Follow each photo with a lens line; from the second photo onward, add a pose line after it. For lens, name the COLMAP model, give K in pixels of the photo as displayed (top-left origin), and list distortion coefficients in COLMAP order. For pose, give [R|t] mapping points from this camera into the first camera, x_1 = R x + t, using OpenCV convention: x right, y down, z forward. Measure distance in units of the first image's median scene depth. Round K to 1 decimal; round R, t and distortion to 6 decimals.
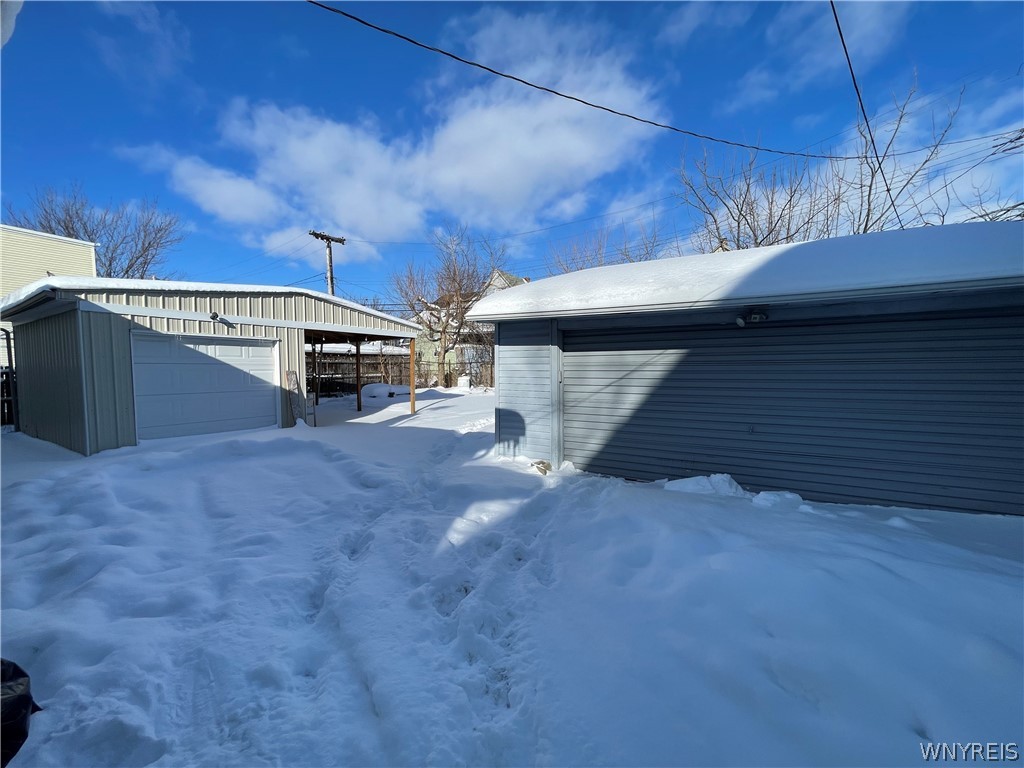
lens RADIAL K [[410.1, 0, 511.0], [0, 410.1, 387.3], [0, 0, 1]] dist [0.001454, -0.000275]
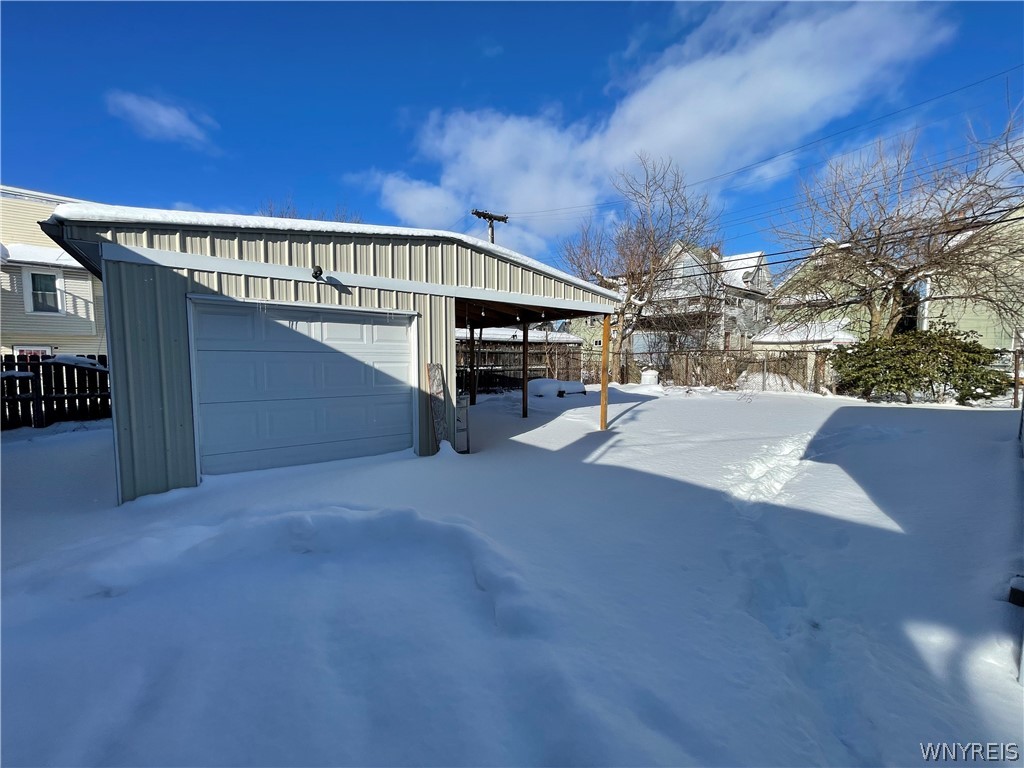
lens RADIAL K [[410.1, 0, 512.5], [0, 410.1, 385.5], [0, 0, 1]] dist [0.001454, -0.000275]
pose [[0.936806, 0.029720, -0.348583, -0.202908], [-0.023099, 0.999465, 0.023137, -0.024051], [0.349085, -0.013623, 0.936992, 0.451155]]
